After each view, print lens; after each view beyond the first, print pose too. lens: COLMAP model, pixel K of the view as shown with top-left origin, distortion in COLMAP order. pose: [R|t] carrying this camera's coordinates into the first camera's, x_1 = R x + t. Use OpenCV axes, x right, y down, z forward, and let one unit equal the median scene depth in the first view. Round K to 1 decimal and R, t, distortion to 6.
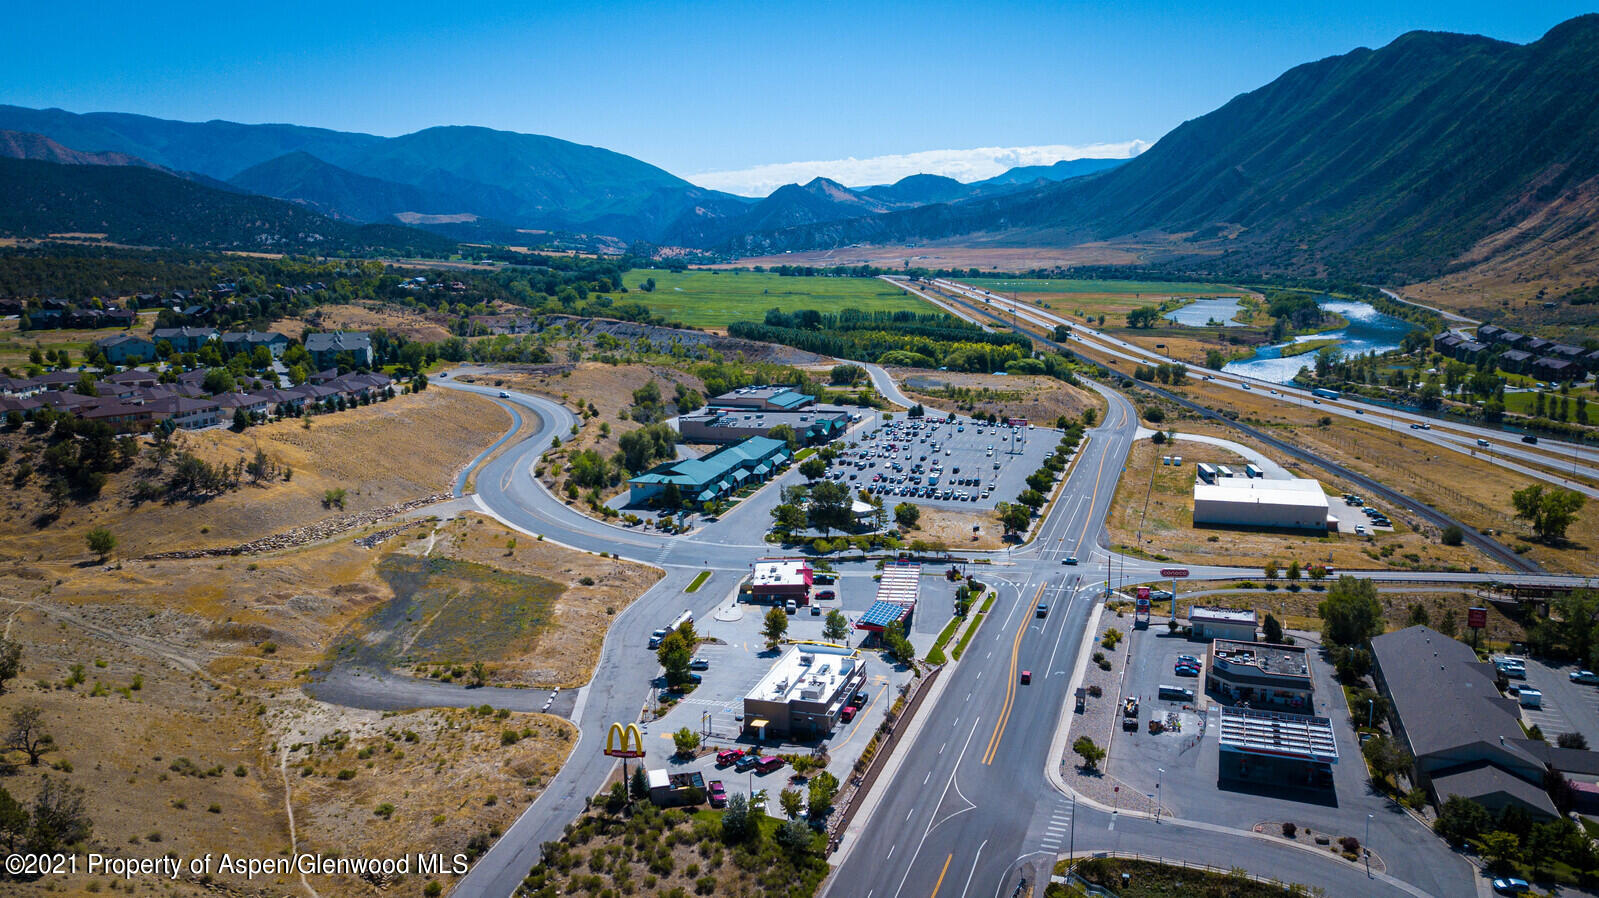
lens RADIAL K [[1208.1, 0, 799.5], [0, 1208.1, 449.0], [0, 0, 1]] dist [0.018090, -0.000807]
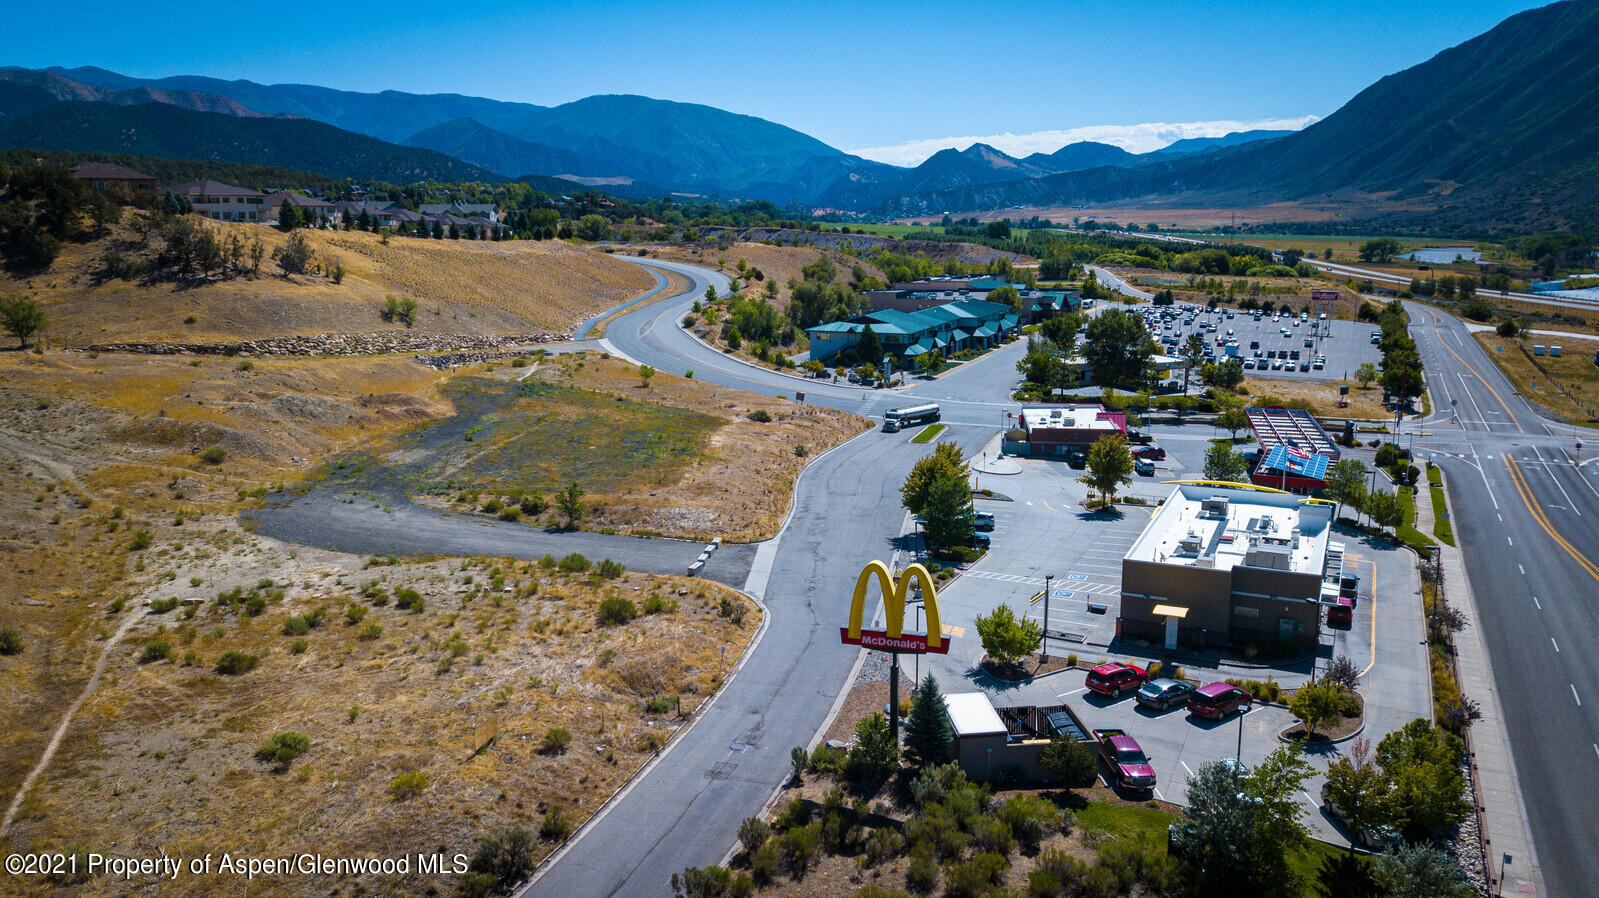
lens RADIAL K [[1208.1, 0, 799.5], [0, 1208.1, 449.0], [0, 0, 1]] dist [0.018090, -0.000807]
pose [[0.992518, 0.031205, -0.118041, -0.099910], [-0.029073, 0.999382, 0.019744, 0.139505], [0.118584, -0.016165, 0.992812, 0.468228]]
